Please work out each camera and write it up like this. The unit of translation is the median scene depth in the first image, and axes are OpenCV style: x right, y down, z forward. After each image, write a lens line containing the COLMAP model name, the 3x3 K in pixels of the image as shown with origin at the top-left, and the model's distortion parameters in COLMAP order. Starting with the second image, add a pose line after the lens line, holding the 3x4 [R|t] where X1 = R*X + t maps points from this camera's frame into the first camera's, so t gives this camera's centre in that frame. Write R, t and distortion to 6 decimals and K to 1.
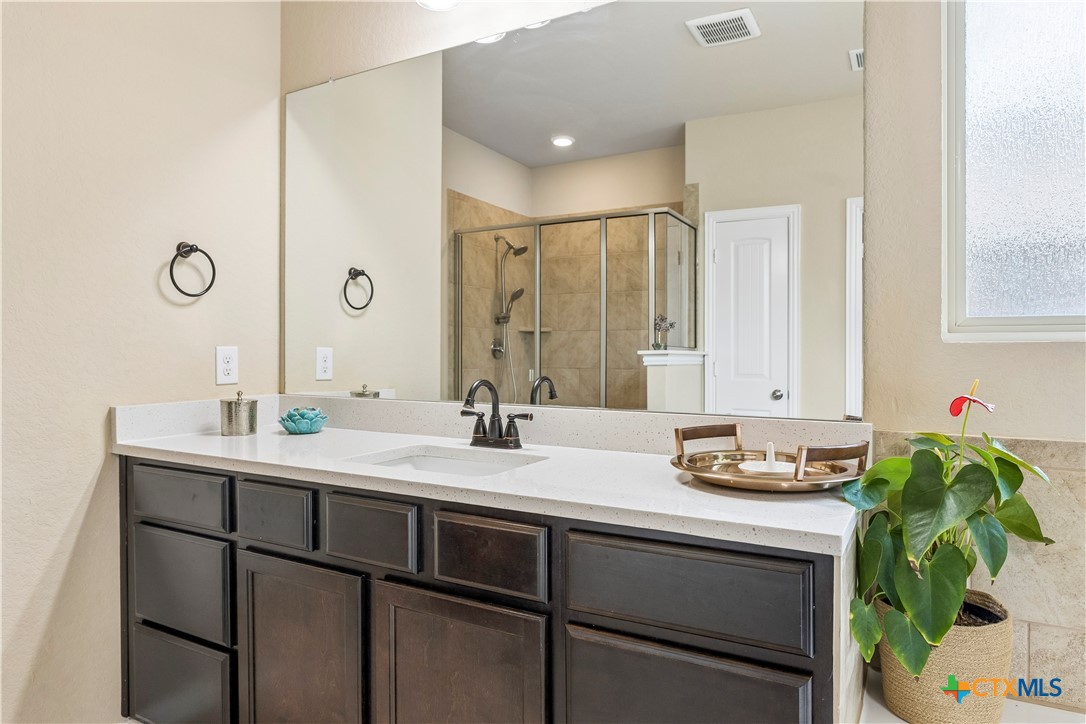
lens RADIAL K [[686.5, 0, 543.0], [0, 686.5, 362.0], [0, 0, 1]] dist [-0.005990, -0.002033]
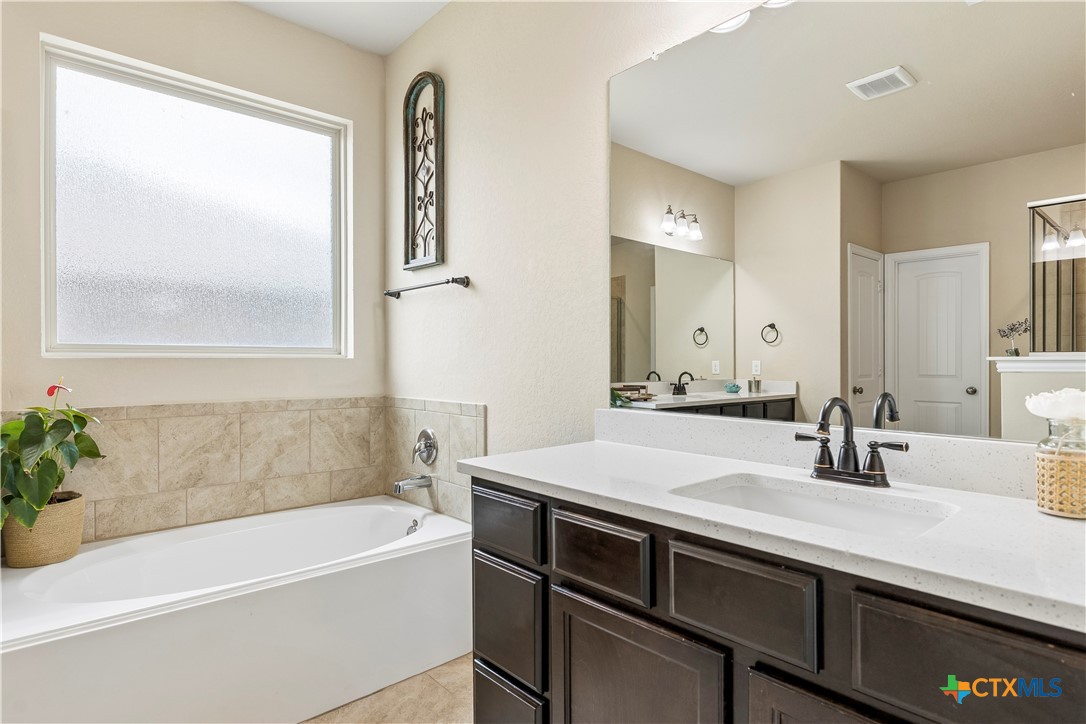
lens RADIAL K [[581.6, 0, 543.0], [0, 581.6, 362.0], [0, 0, 1]] dist [-0.001114, -0.001226]
pose [[0.322688, -0.003976, 0.946497, -0.521631], [0.012434, 0.999923, -0.000039, -0.001391], [-0.946424, 0.011782, 0.322712, -0.881244]]
